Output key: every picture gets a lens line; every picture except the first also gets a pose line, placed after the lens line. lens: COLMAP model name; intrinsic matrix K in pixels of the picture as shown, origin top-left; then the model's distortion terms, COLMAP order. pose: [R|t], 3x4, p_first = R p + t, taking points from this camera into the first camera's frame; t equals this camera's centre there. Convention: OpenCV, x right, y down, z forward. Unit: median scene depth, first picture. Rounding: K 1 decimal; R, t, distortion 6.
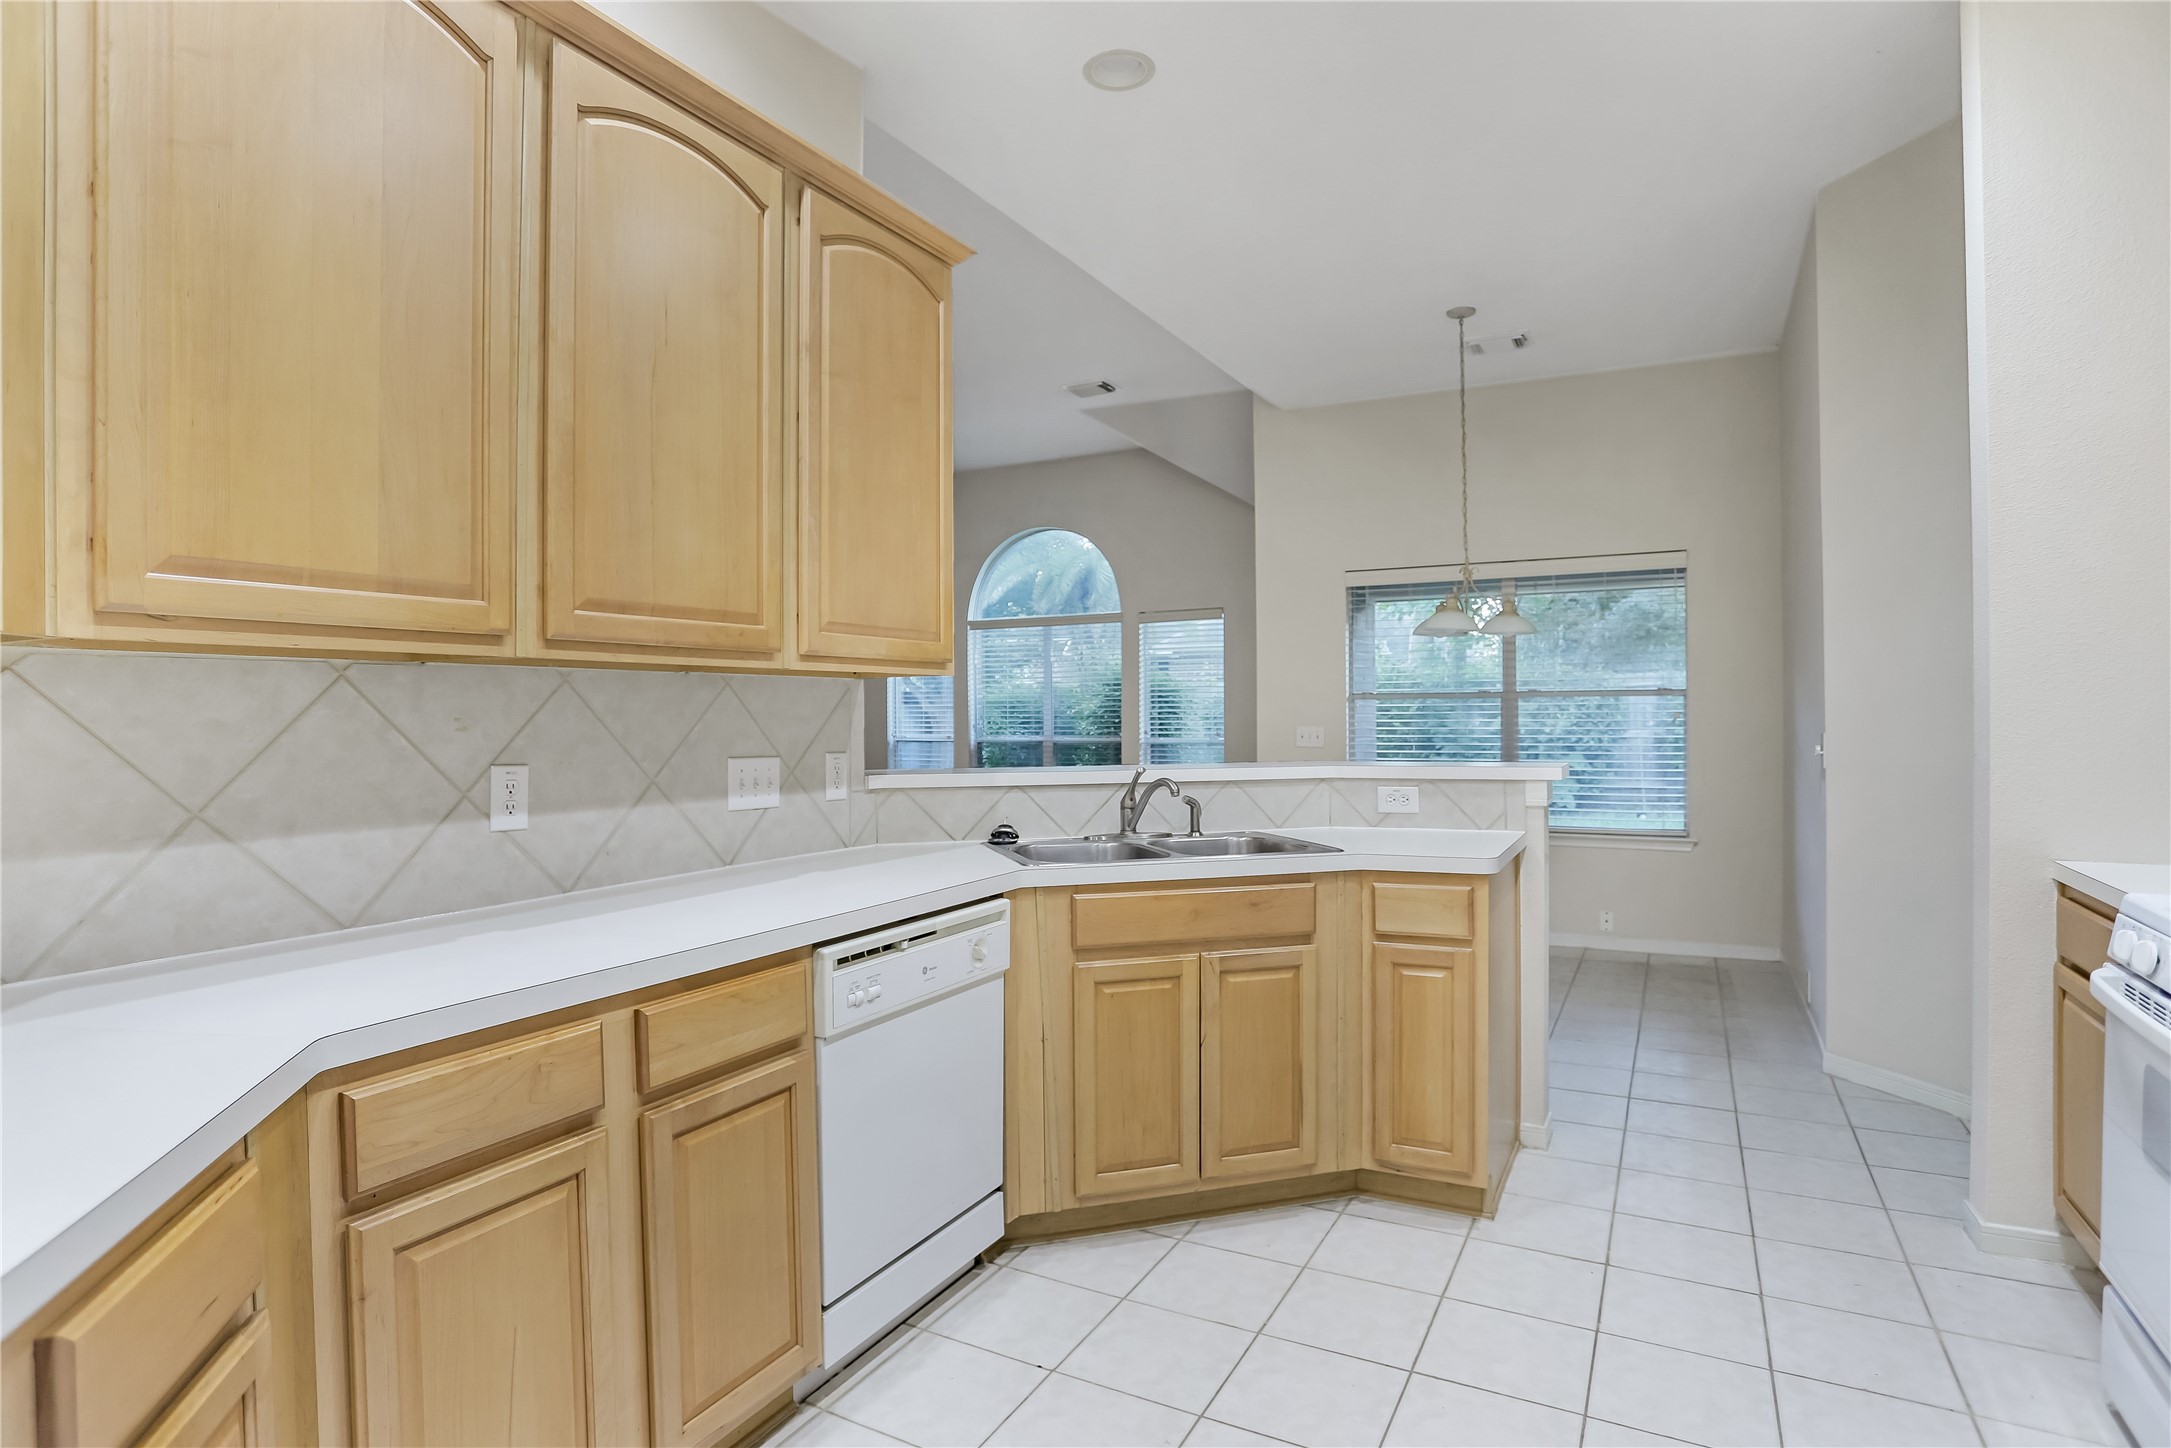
lens RADIAL K [[1142.9, 0, 1057.3], [0, 1142.9, 706.9], [0, 0, 1]] dist [-0.054502, 0.021105]
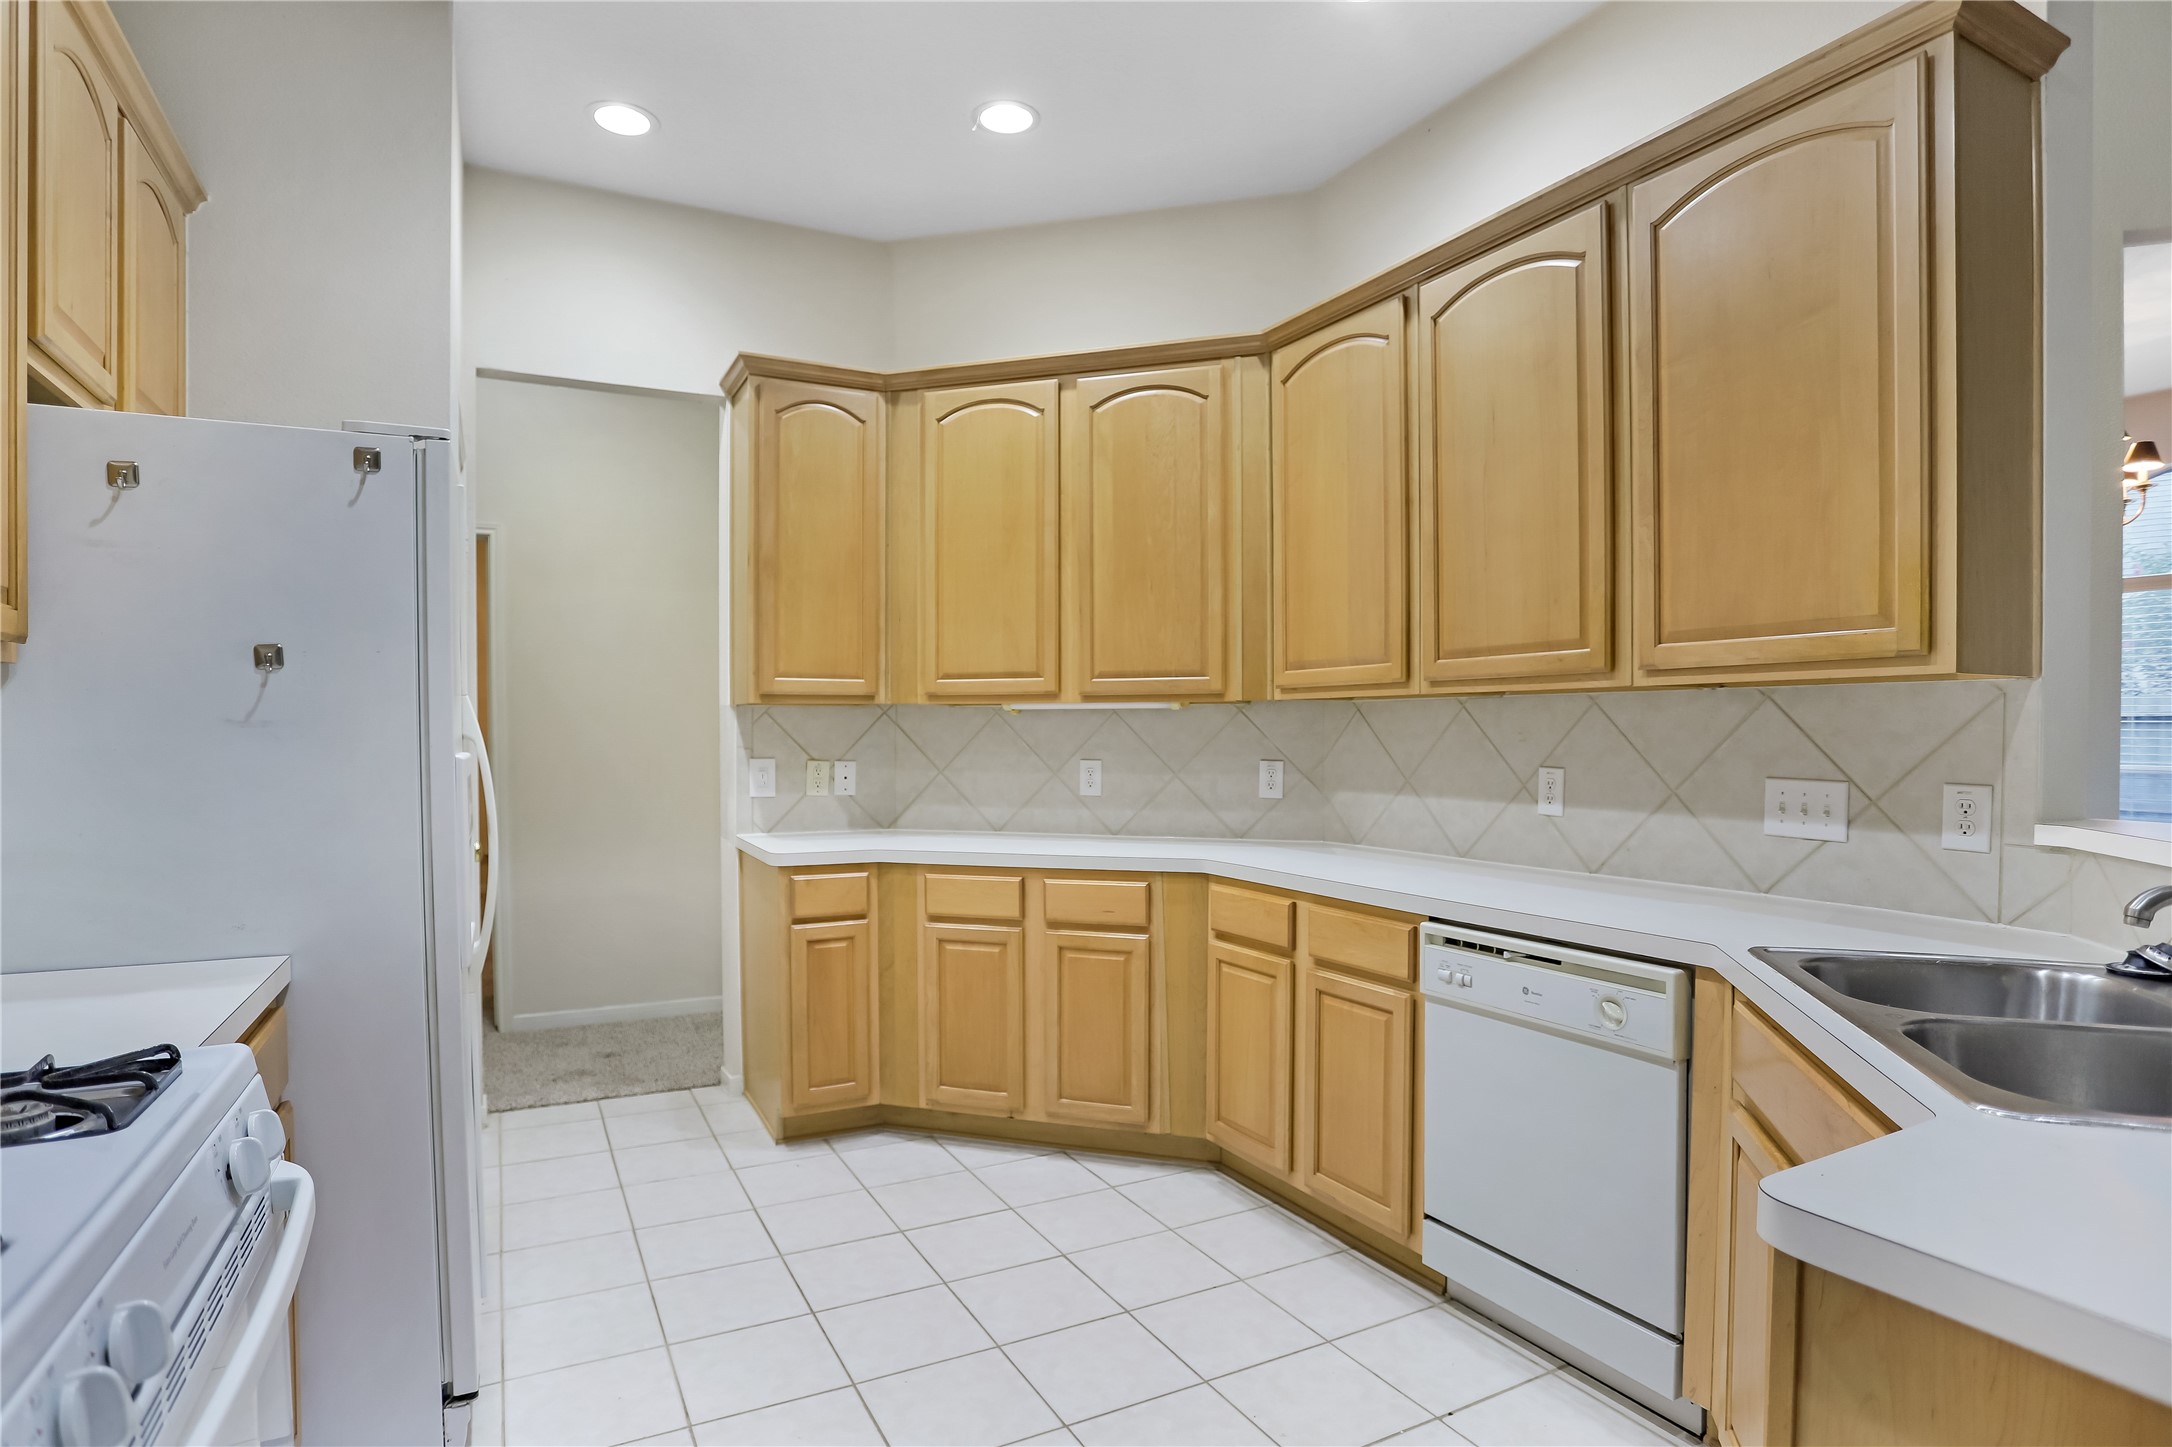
lens RADIAL K [[1143.7, 0, 1086.0], [0, 1143.7, 723.5], [0, 0, 1]] dist [-0.069554, 0.026521]
pose [[-0.545209, 0.003300, -0.838294, 0.902641], [0.009863, 0.999948, -0.002478, -0.002867], [0.838242, -0.009620, -0.545213, 1.199834]]
